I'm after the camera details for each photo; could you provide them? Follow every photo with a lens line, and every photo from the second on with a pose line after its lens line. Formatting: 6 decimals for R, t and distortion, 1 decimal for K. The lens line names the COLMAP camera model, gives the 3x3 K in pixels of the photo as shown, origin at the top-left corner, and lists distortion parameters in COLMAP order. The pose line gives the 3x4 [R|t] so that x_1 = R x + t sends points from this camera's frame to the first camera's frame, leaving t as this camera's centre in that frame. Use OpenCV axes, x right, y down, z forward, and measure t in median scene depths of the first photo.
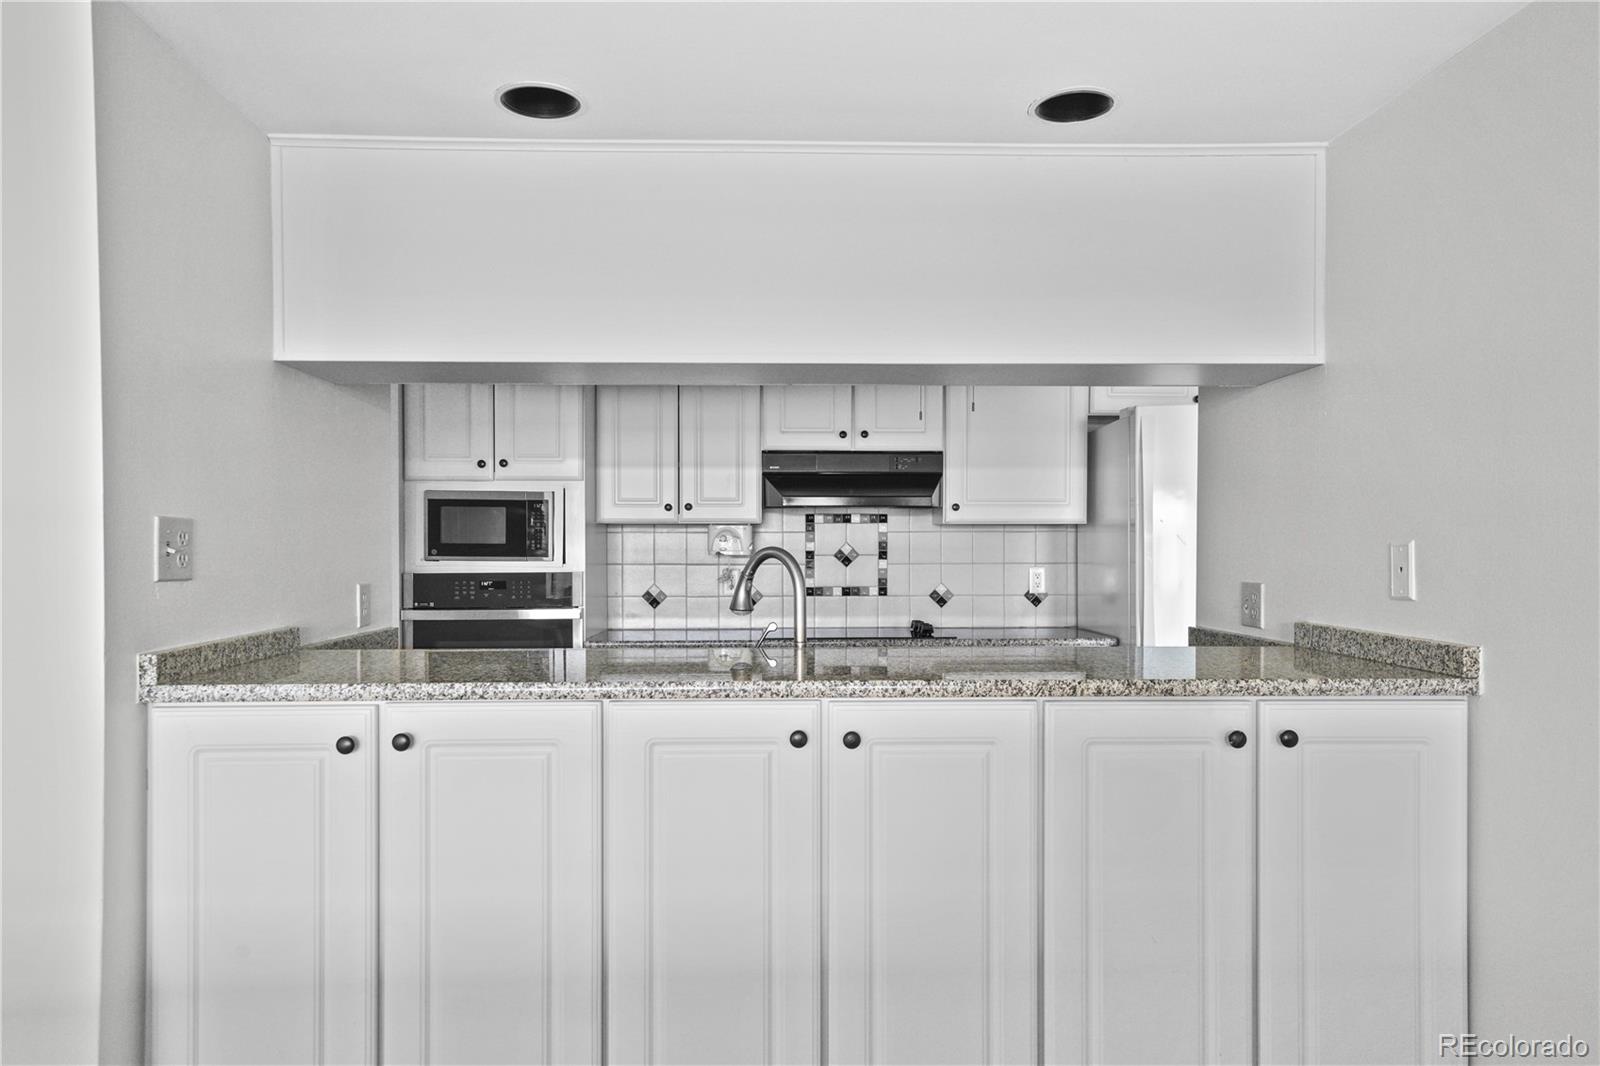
lens RADIAL K [[1058.4, 0, 796.6], [0, 1058.4, 564.1], [0, 0, 1]] dist [0.024814, -0.000186]
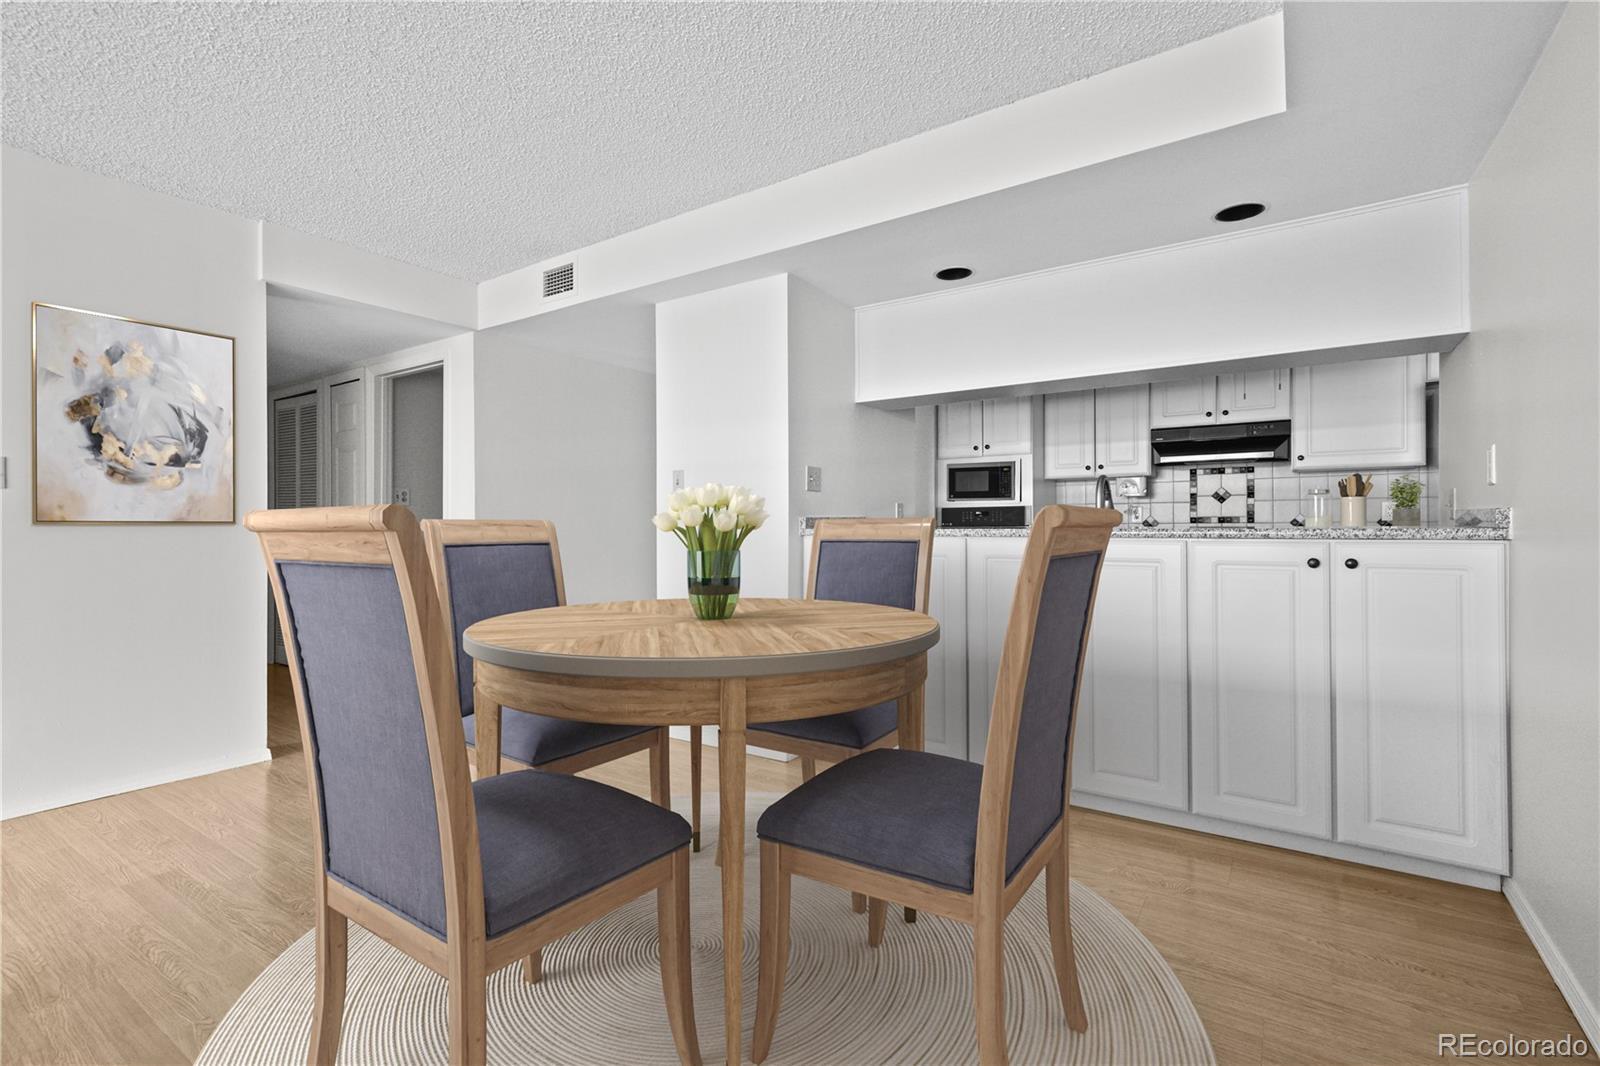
lens RADIAL K [[735.5, 0, 797.2], [0, 735.5, 522.4], [0, 0, 1]] dist [0.016612, -0.000207]
pose [[0.809193, -0.004570, -0.587525, 0.187446], [-0.004943, 0.999881, -0.014585, 0.050669], [0.587522, 0.014706, 0.809074, -0.201530]]
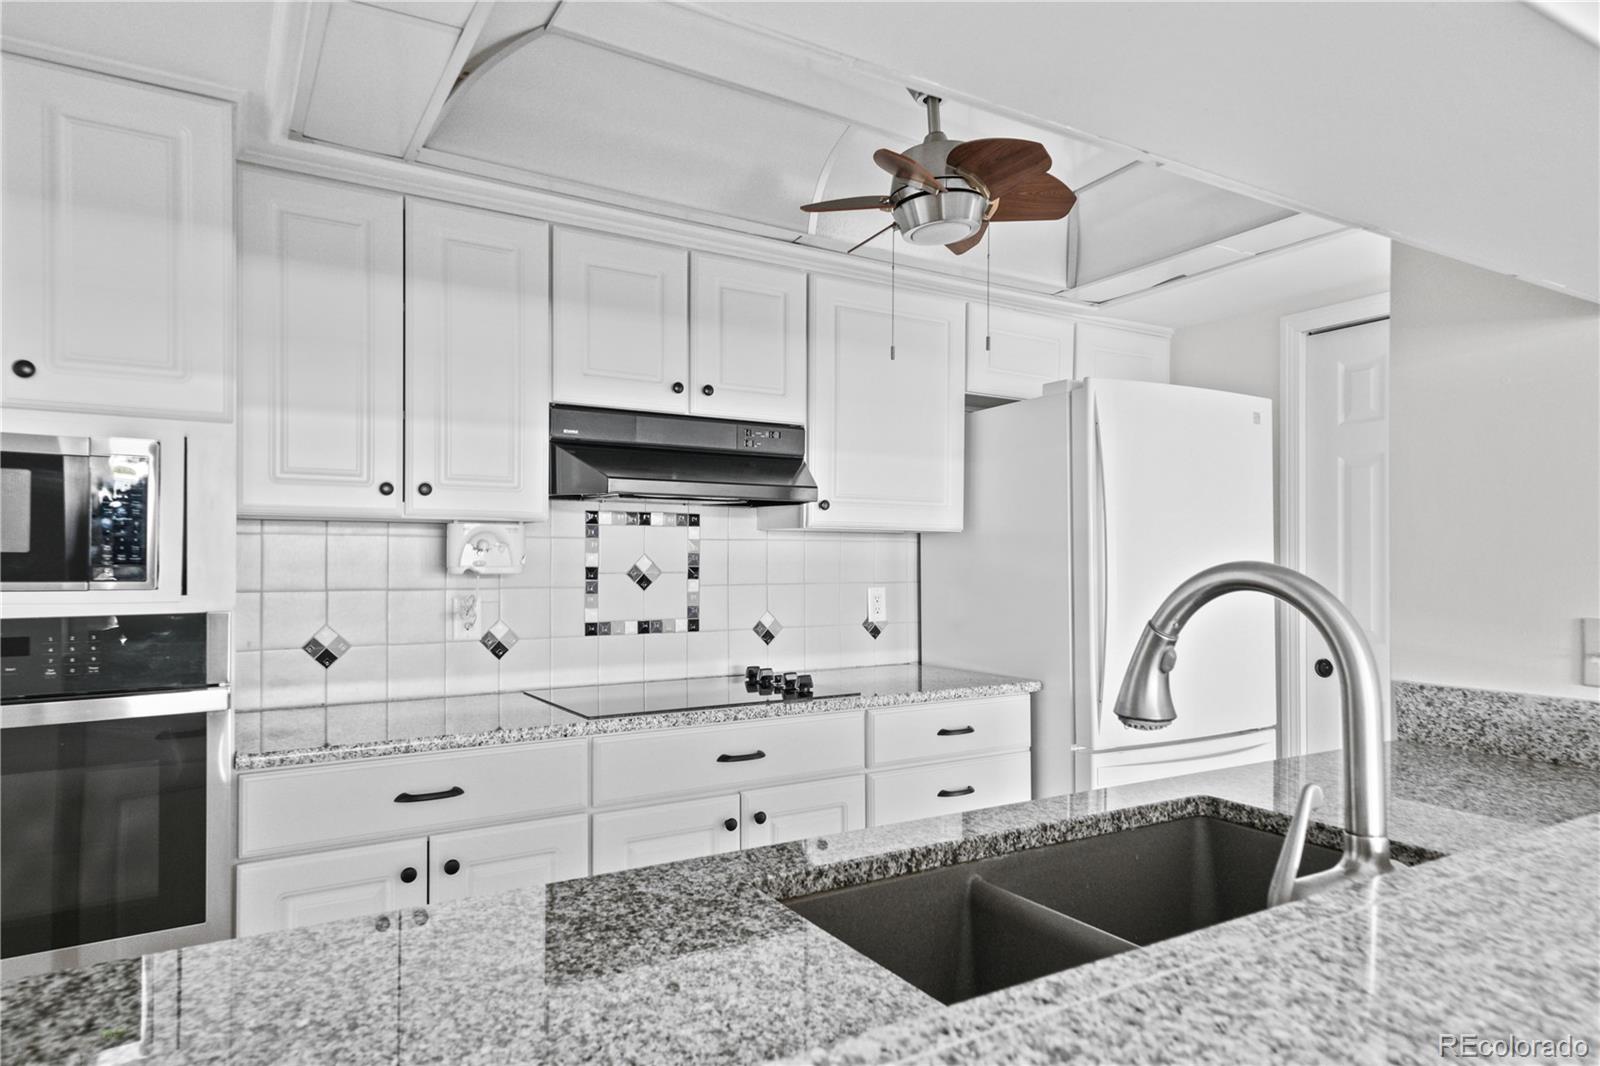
lens RADIAL K [[950.5, 0, 800.2], [0, 950.5, 545.2], [0, 0, 1]] dist [0.003264, -0.000020]
pose [[0.871166, 0.012153, 0.490839, -0.174818], [0.002875, 0.999550, -0.029850, -0.008428], [-0.490981, 0.027415, 0.870739, 0.456396]]
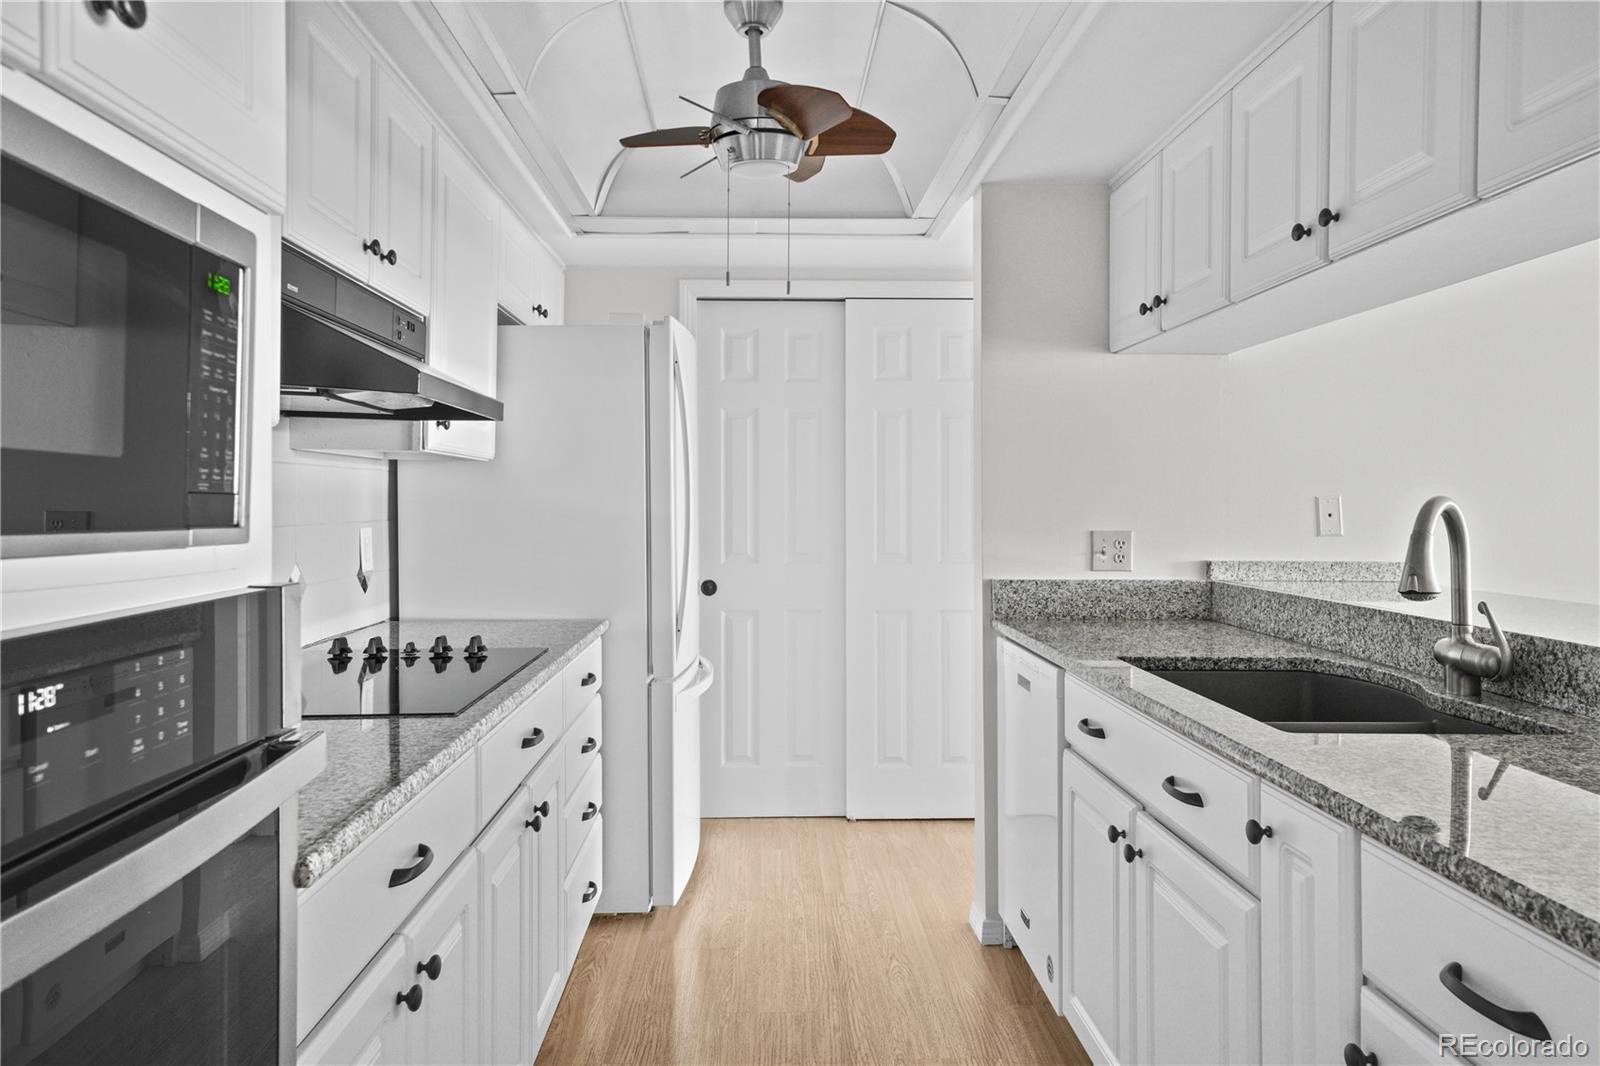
lens RADIAL K [[1050.9, 0, 792.2], [0, 1050.9, 516.2], [0, 0, 1]] dist [0.000504, 0.000929]
pose [[0.014893, -0.012947, 0.999805, -0.443205], [0.012713, 0.999838, 0.012758, -0.011241], [-0.999808, 0.012520, 0.015055, 0.859217]]
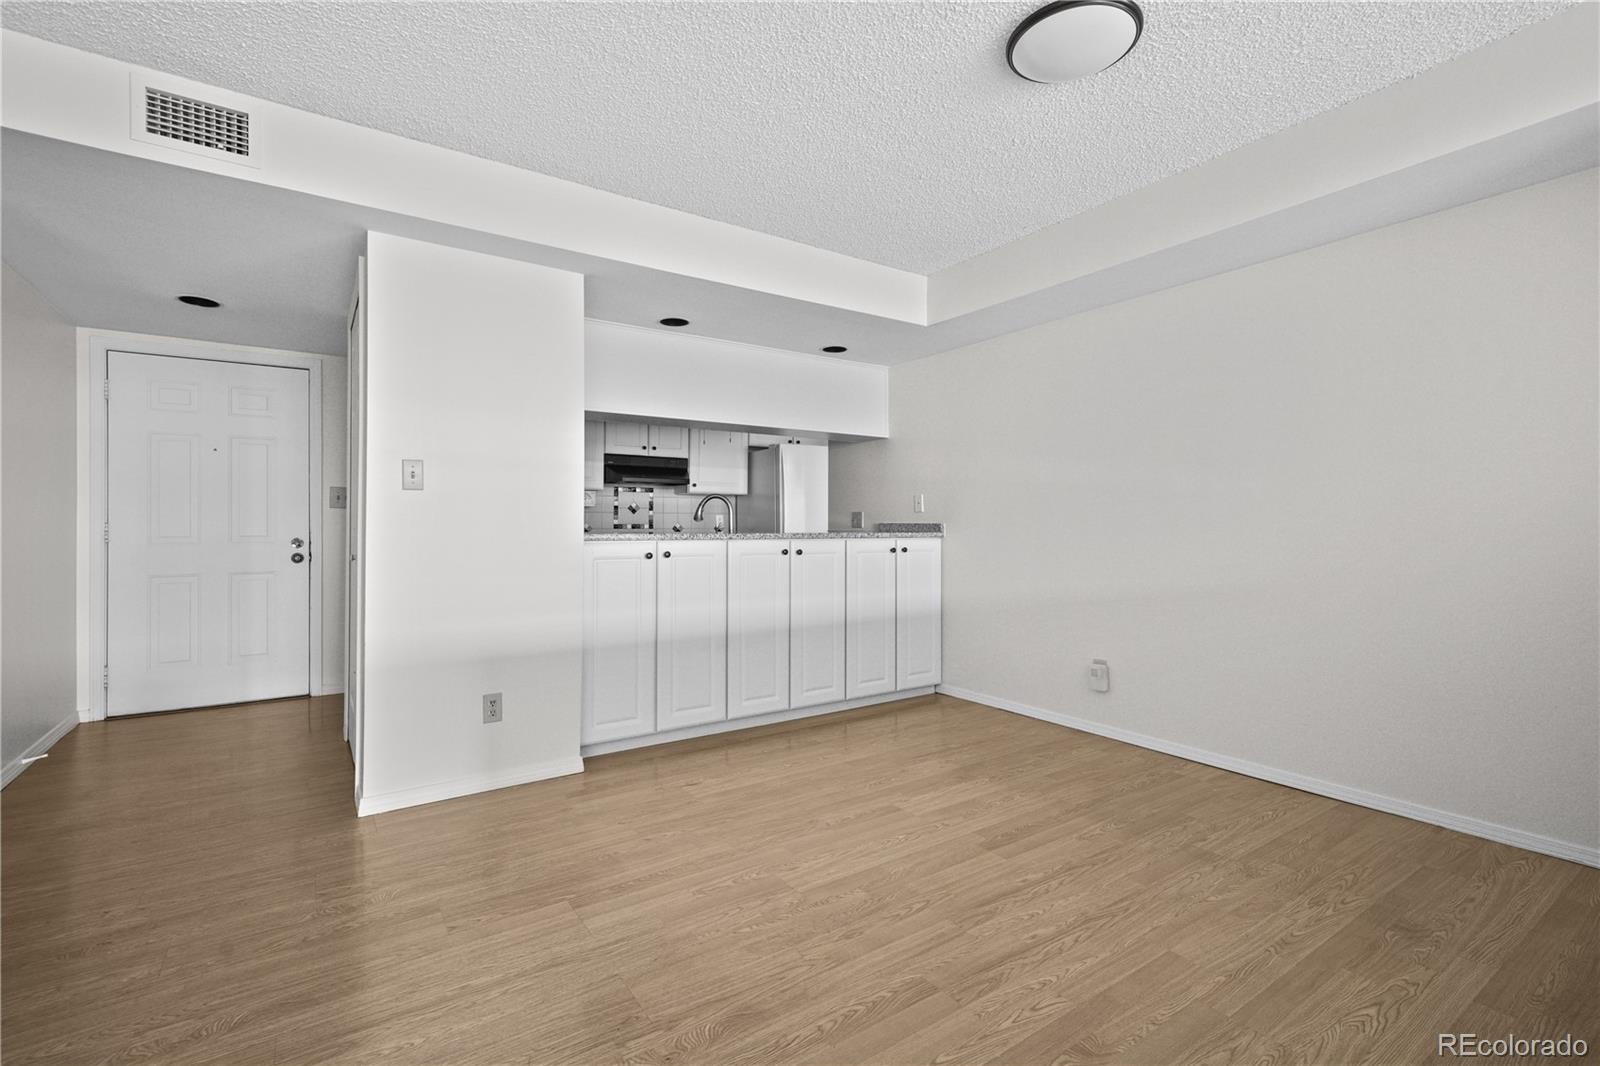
lens RADIAL K [[714.7, 0, 796.9], [0, 714.7, 520.2], [0, 0, 1]] dist [0.007799, -0.000023]
pose [[0.841033, 0.005707, 0.540954, -0.452114], [0.007449, 0.999727, -0.022129, 0.049415], [-0.540933, 0.022641, 0.840761, -0.314848]]
